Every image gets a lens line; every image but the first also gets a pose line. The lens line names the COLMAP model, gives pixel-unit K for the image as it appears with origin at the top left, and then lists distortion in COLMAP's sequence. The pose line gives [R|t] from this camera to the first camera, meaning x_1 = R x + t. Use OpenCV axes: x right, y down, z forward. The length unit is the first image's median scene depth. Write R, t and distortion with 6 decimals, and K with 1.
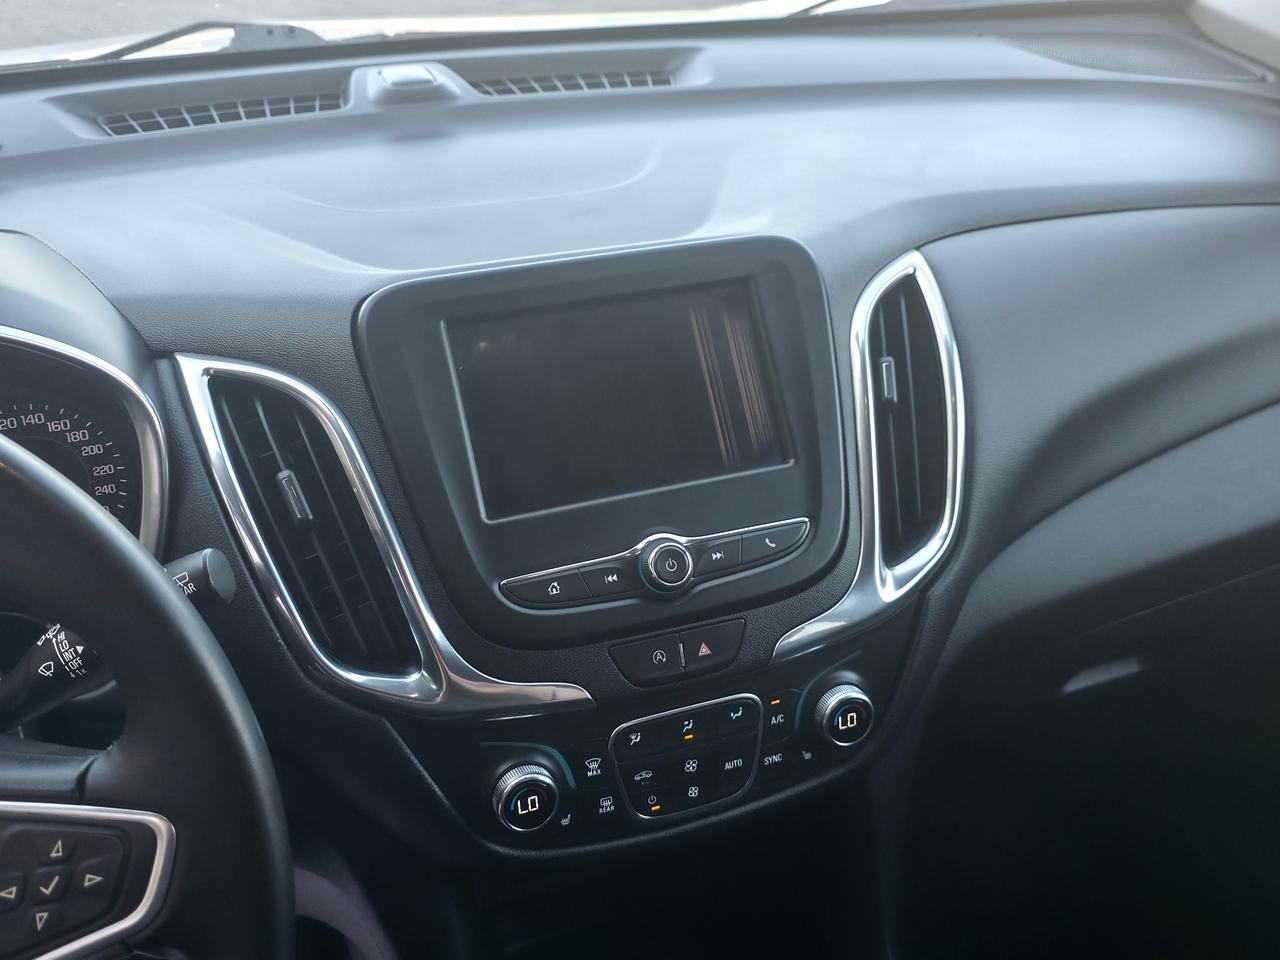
lens RADIAL K [[1351.6, 0, 665.5], [0, 1351.6, 457.9], [0, 0, 1]] dist [0.107340, -0.208489]
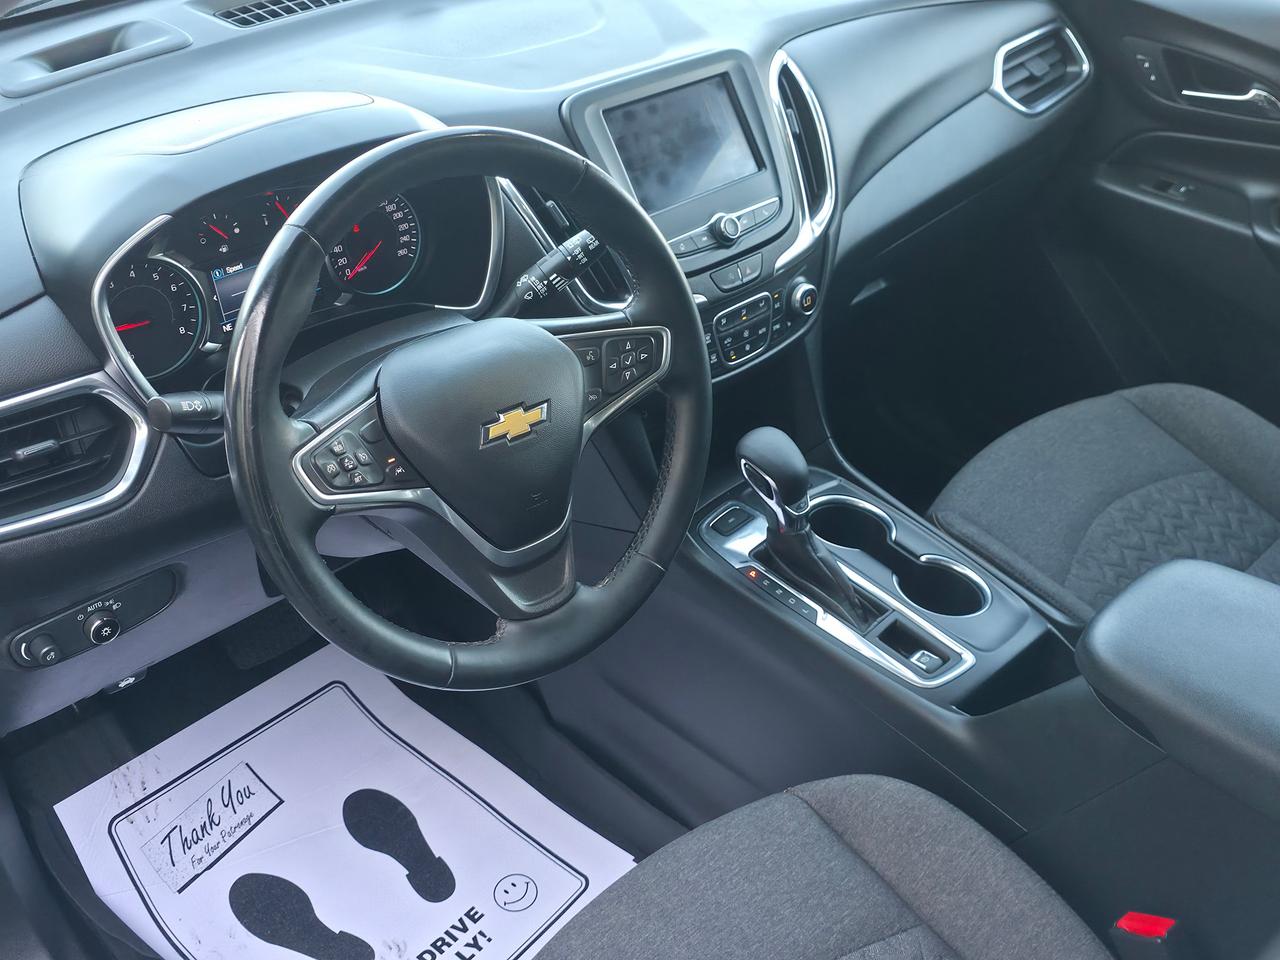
lens RADIAL K [[1351.6, 0, 665.5], [0, 1351.6, 457.9], [0, 0, 1]] dist [0.107340, -0.208489]
pose [[0.920380, -0.200125, 0.335933, -0.789680], [0.157477, 0.976061, 0.150018, 0.093795], [-0.357914, -0.085172, 0.929862, -0.790390]]
